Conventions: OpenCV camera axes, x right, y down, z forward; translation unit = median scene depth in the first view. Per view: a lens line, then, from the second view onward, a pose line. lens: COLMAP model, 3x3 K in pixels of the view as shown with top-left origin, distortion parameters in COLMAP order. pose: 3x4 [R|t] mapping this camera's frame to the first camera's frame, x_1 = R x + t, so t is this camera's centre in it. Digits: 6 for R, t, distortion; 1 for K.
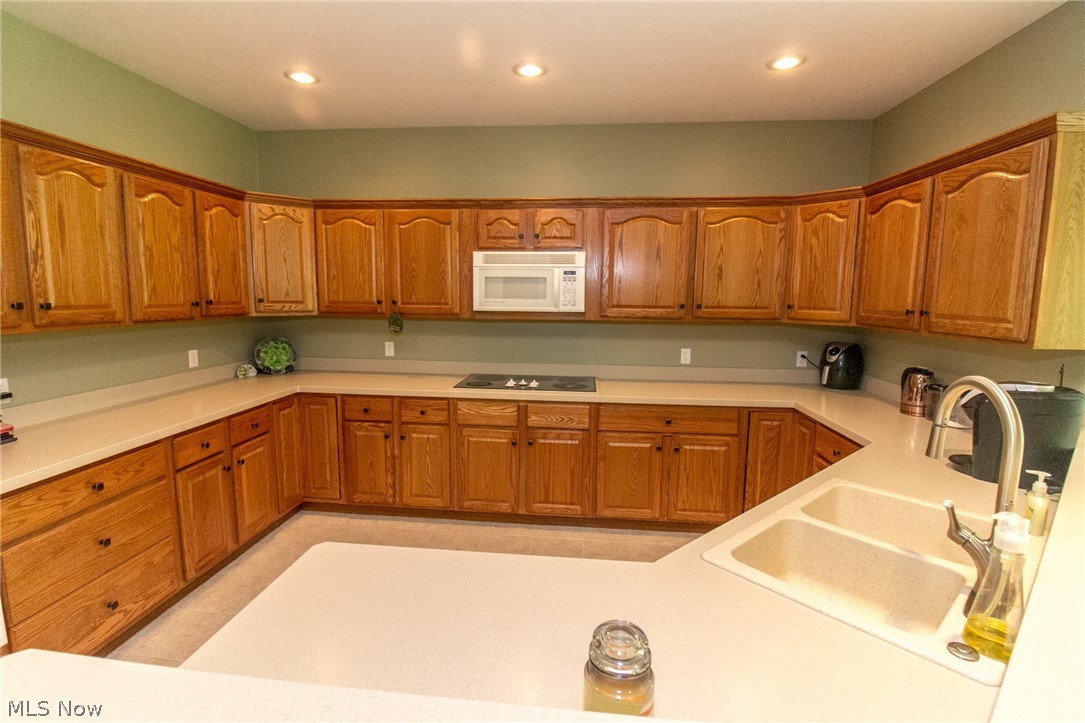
lens RADIAL K [[507.0, 0, 539.8], [0, 507.0, 358.1], [0, 0, 1]] dist [-0.006535, -0.001542]
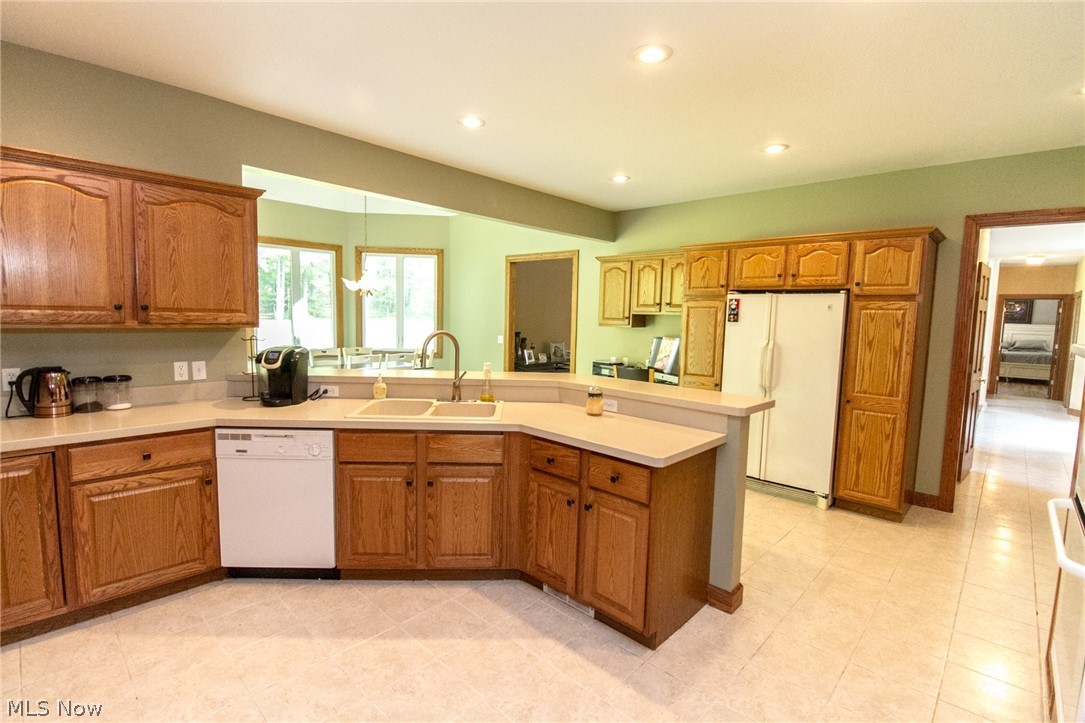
lens RADIAL K [[507.0, 0, 542.1], [0, 507.0, 361.6], [0, 0, 1]] dist [-0.006535, -0.001542]
pose [[-0.785242, -0.080917, 0.613879, -0.532016], [0.046434, 0.980937, 0.188695, -0.122944], [-0.617446, 0.176676, -0.766516, 1.170888]]
